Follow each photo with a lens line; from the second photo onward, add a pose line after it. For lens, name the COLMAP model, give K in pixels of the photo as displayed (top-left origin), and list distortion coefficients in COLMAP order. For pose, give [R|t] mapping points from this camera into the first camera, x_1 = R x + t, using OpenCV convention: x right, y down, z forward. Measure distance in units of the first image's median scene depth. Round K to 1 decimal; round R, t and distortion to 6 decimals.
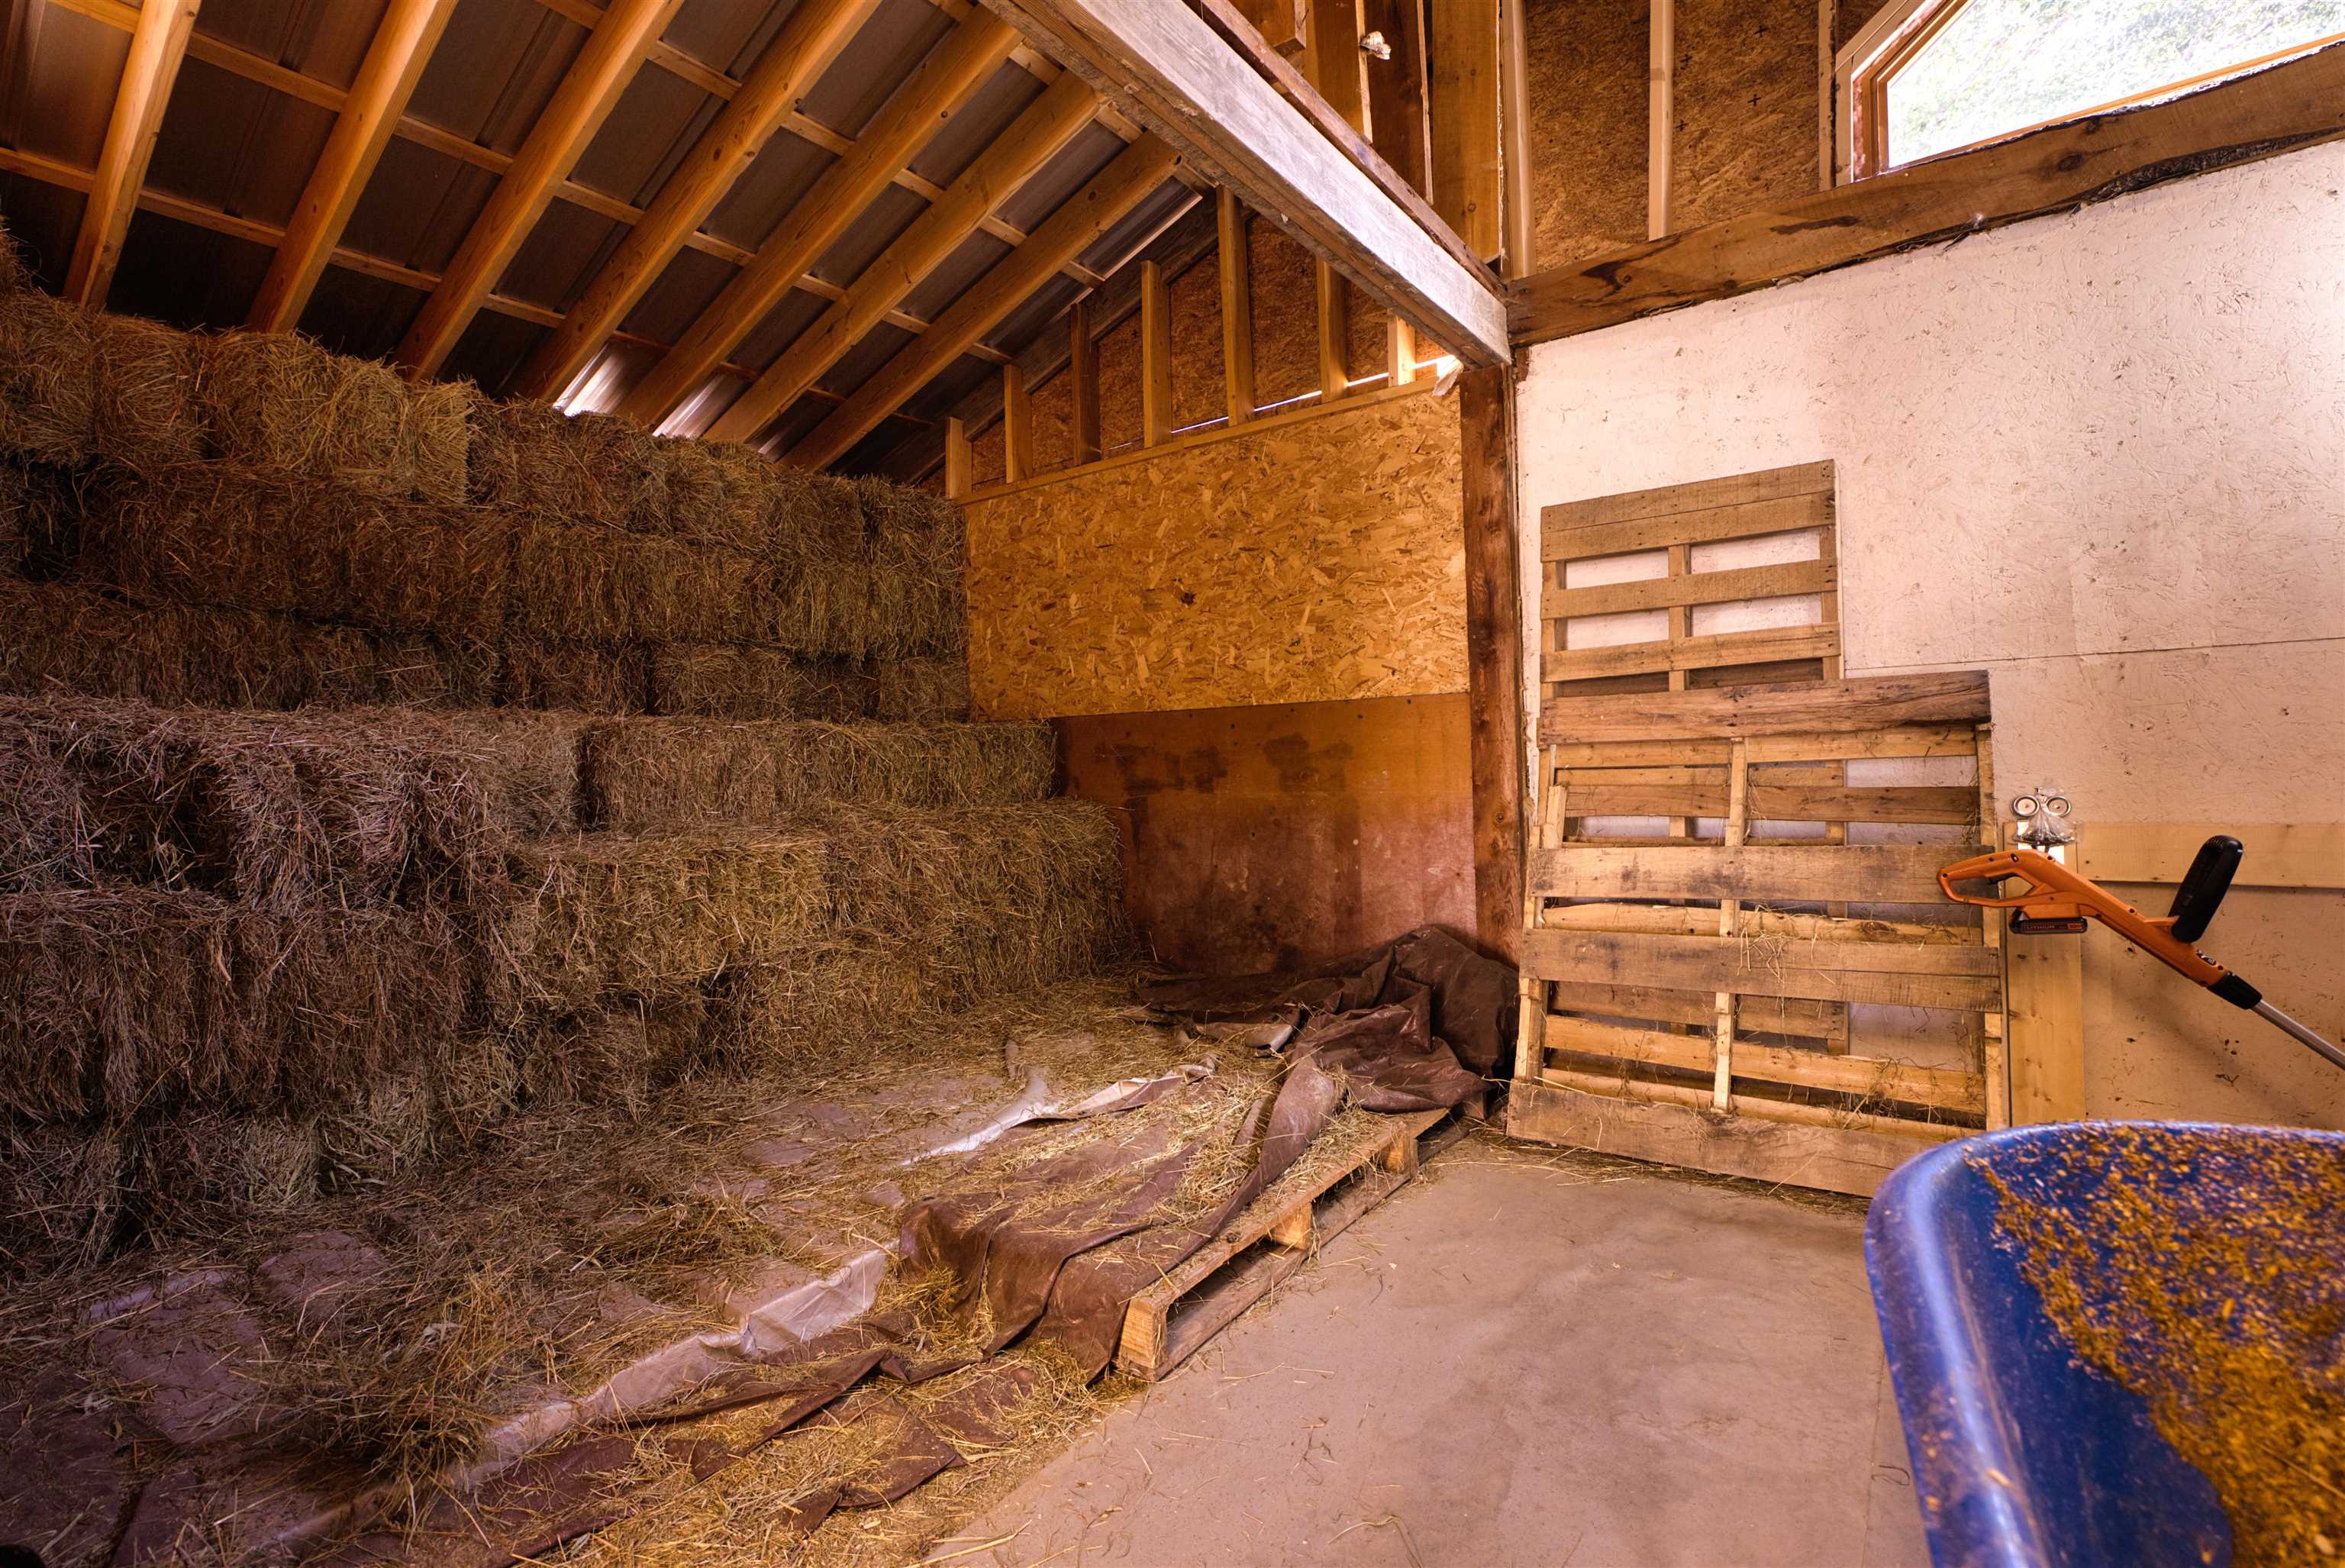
lens RADIAL K [[1044.0, 0, 1172.5], [0, 1044.0, 784.0], [0, 0, 1]] dist [-0.001154, 0.000078]
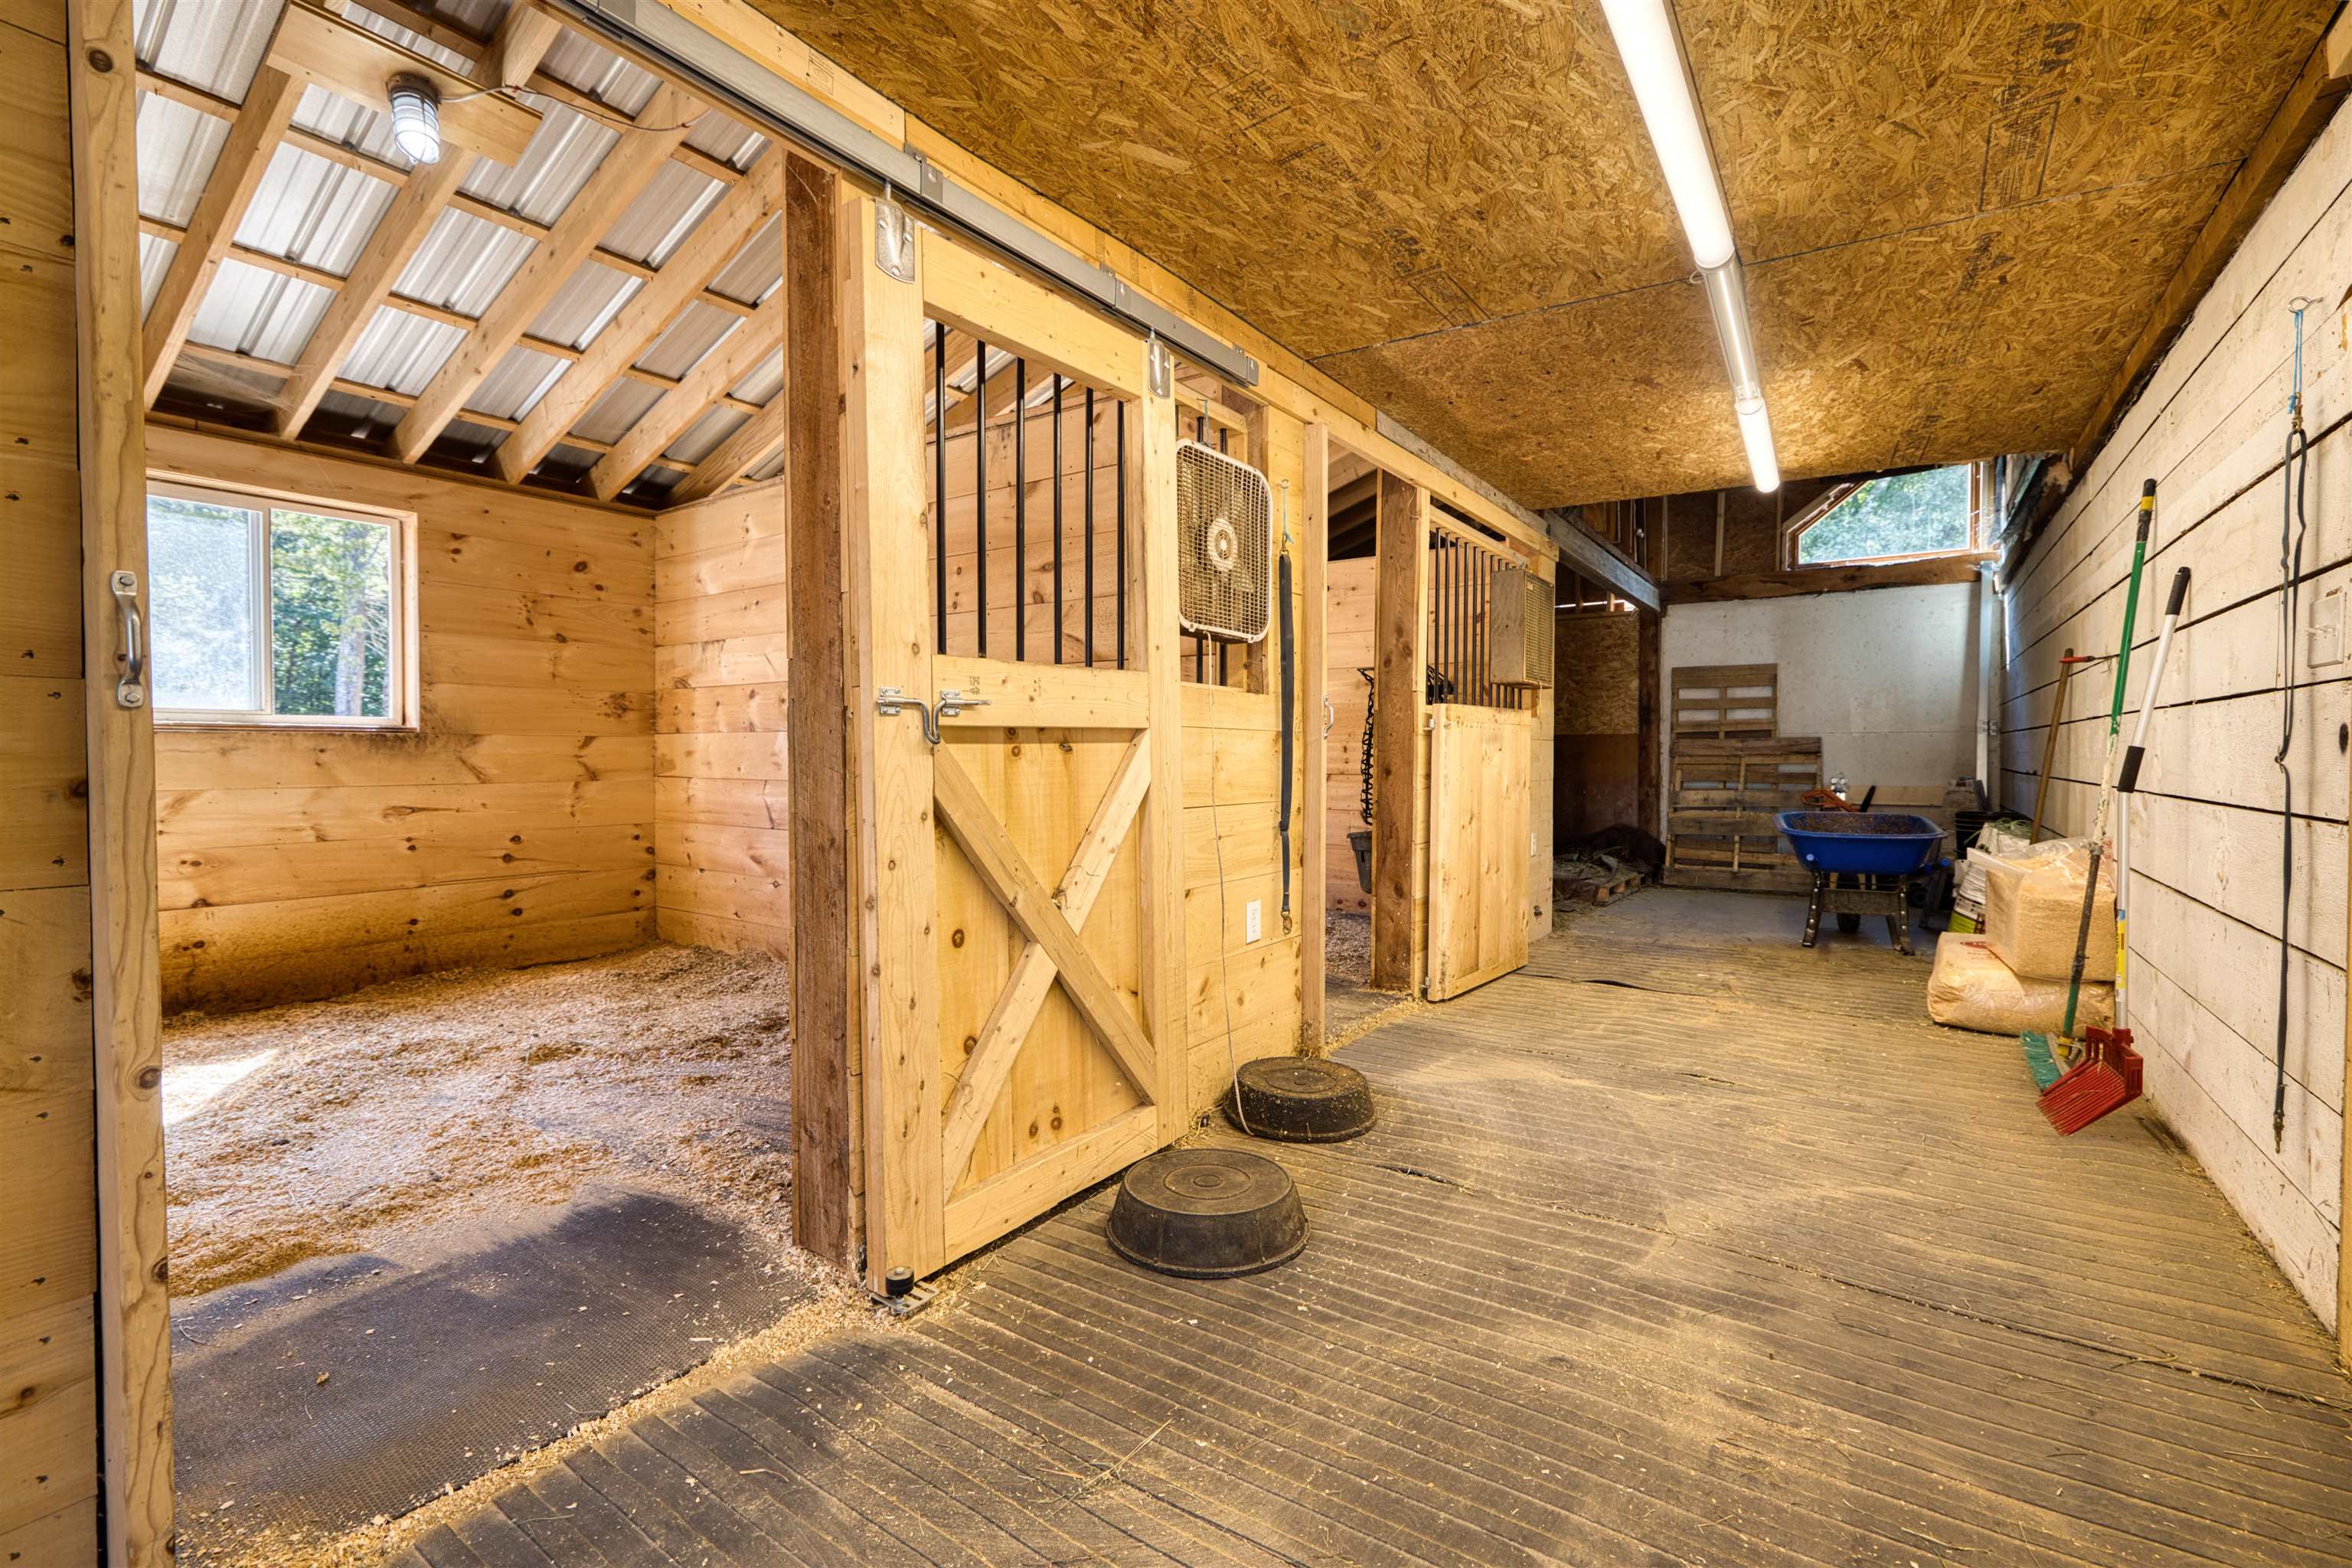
lens RADIAL K [[1024.9, 0, 1185.3], [0, 1024.9, 768.8], [0, 0, 1]] dist [0.001261, 0.001402]
pose [[0.998842, 0.035922, 0.031989, -1.102917], [-0.035521, 0.999284, -0.013002, 0.085406], [-0.032433, 0.011851, 0.999404, -1.811888]]
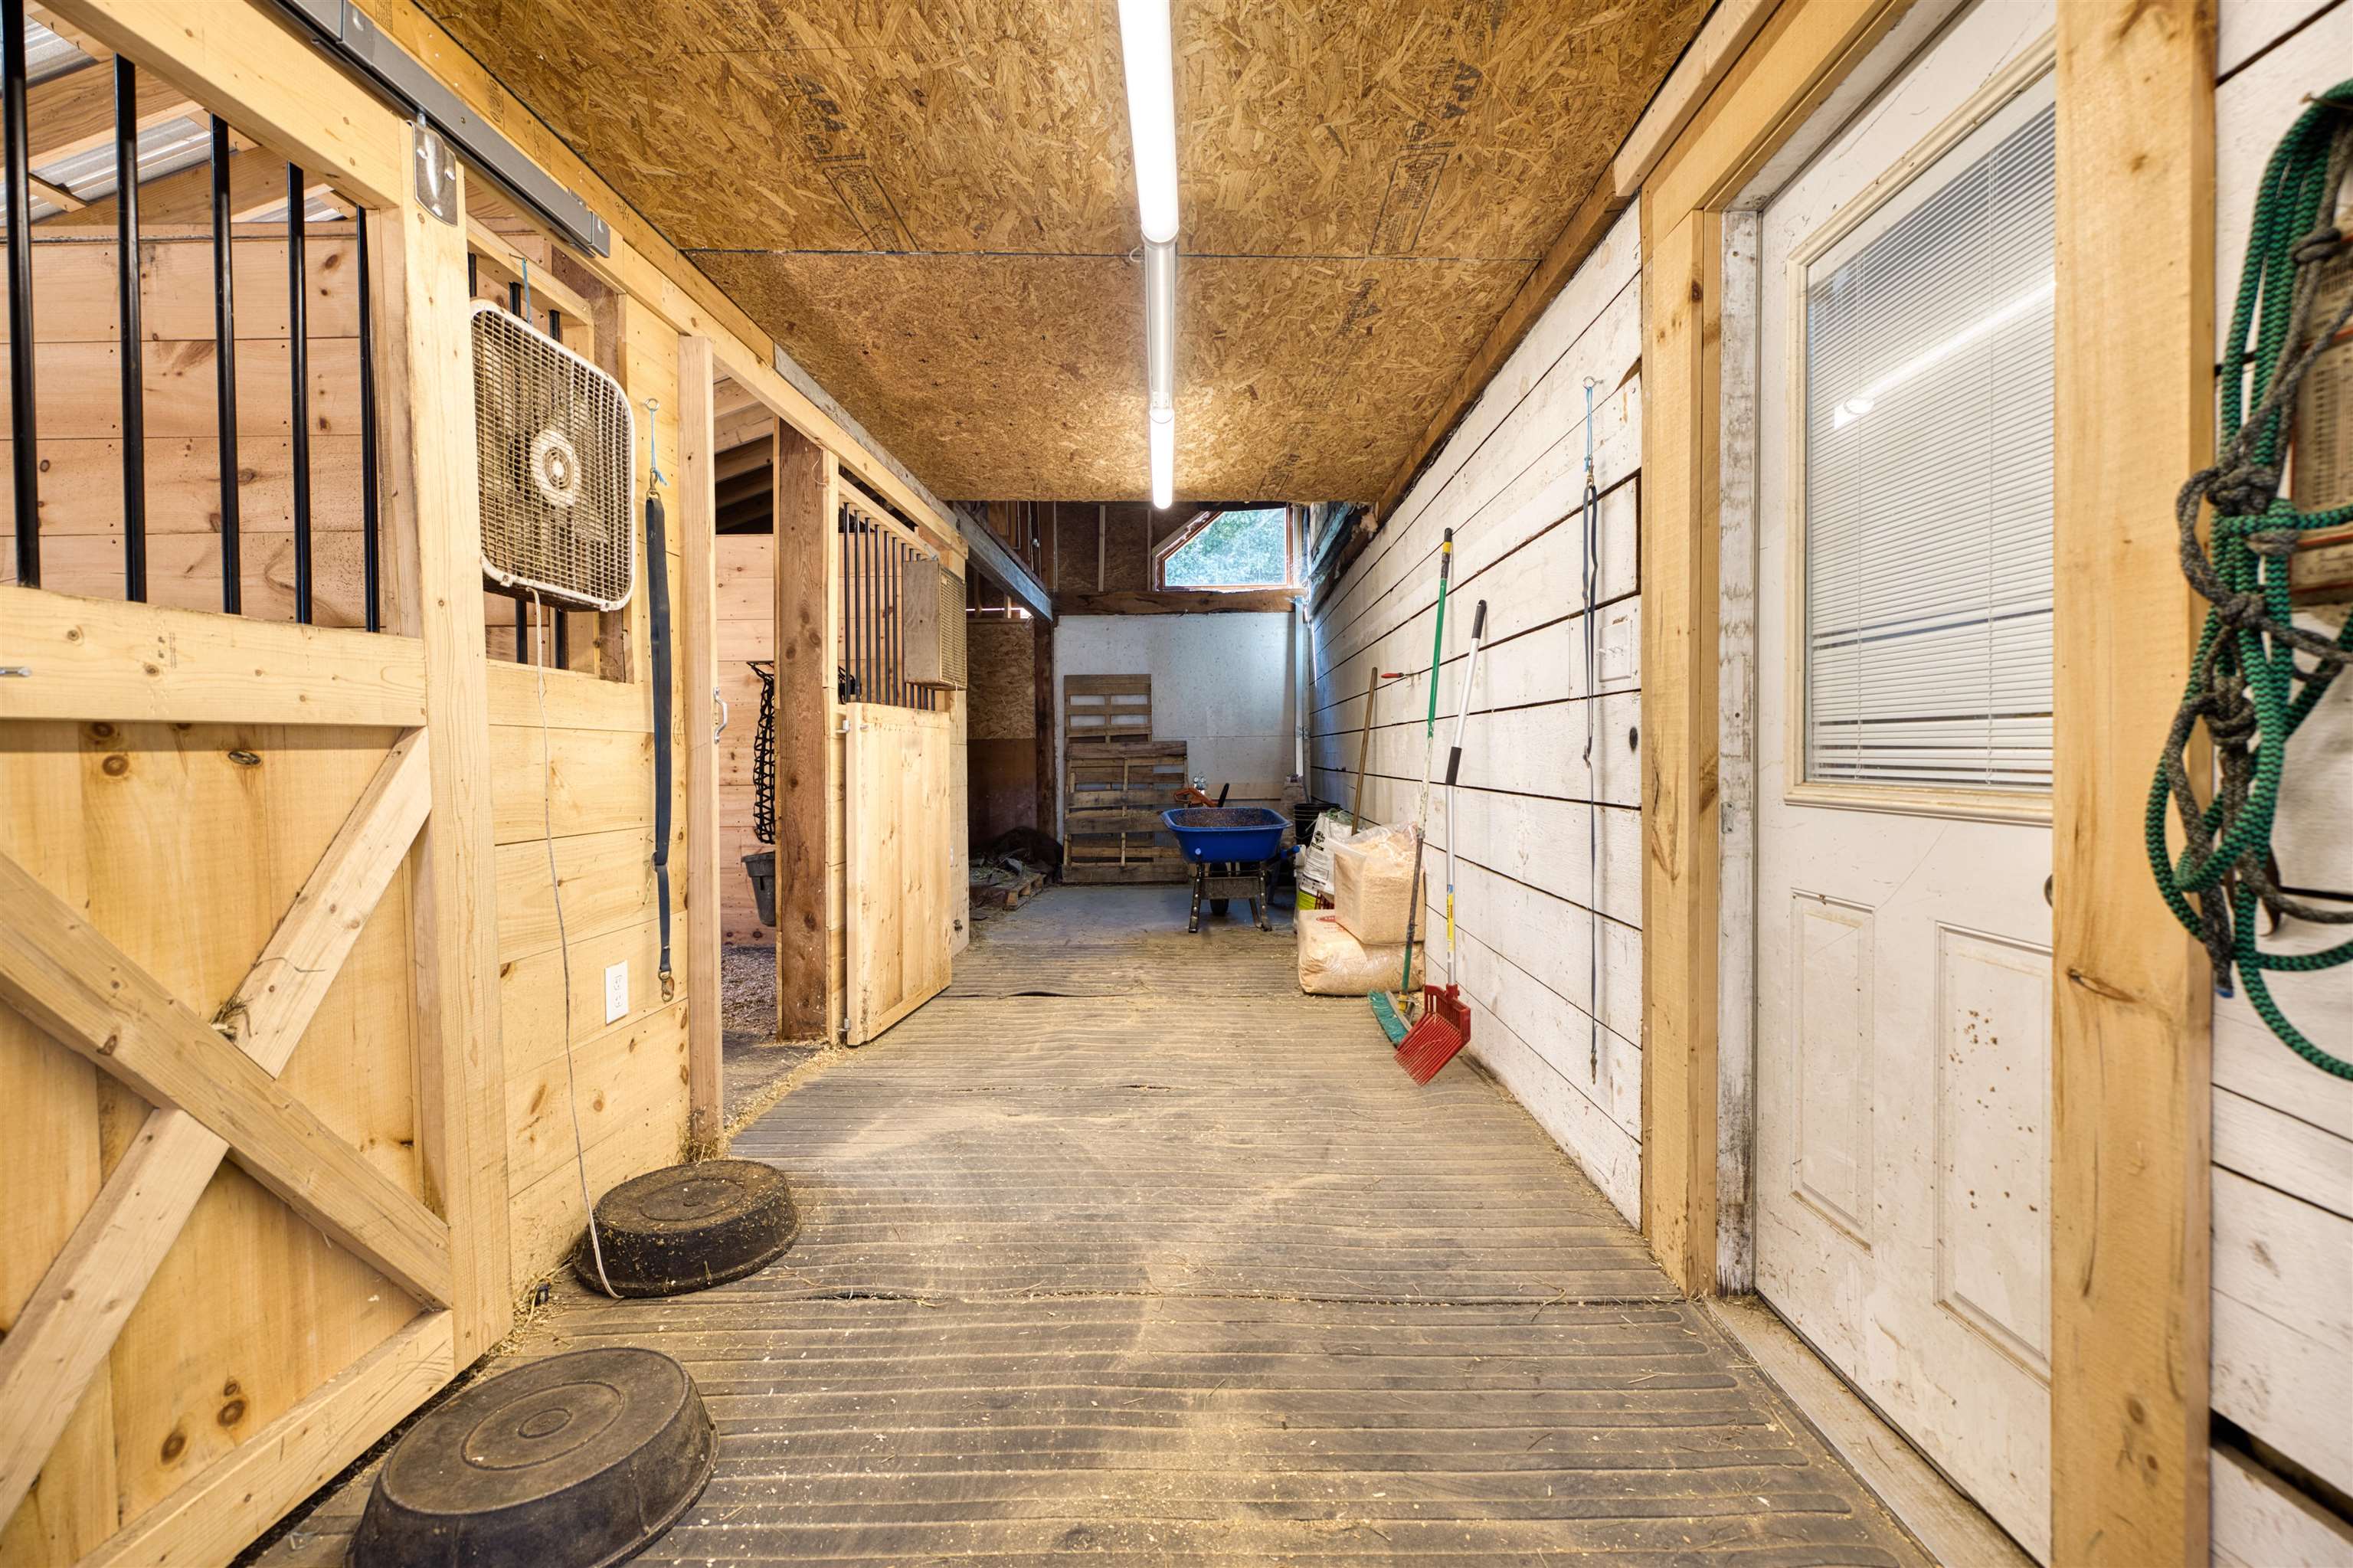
lens RADIAL K [[1025.4, 0, 1185.8], [0, 1025.4, 768.7], [0, 0, 1]] dist [0.001261, 0.001402]
pose [[0.819355, 0.019783, 0.572945, -1.089506], [-0.003367, 0.999553, -0.029698, 0.079831], [-0.573277, 0.022404, 0.819055, -1.654748]]
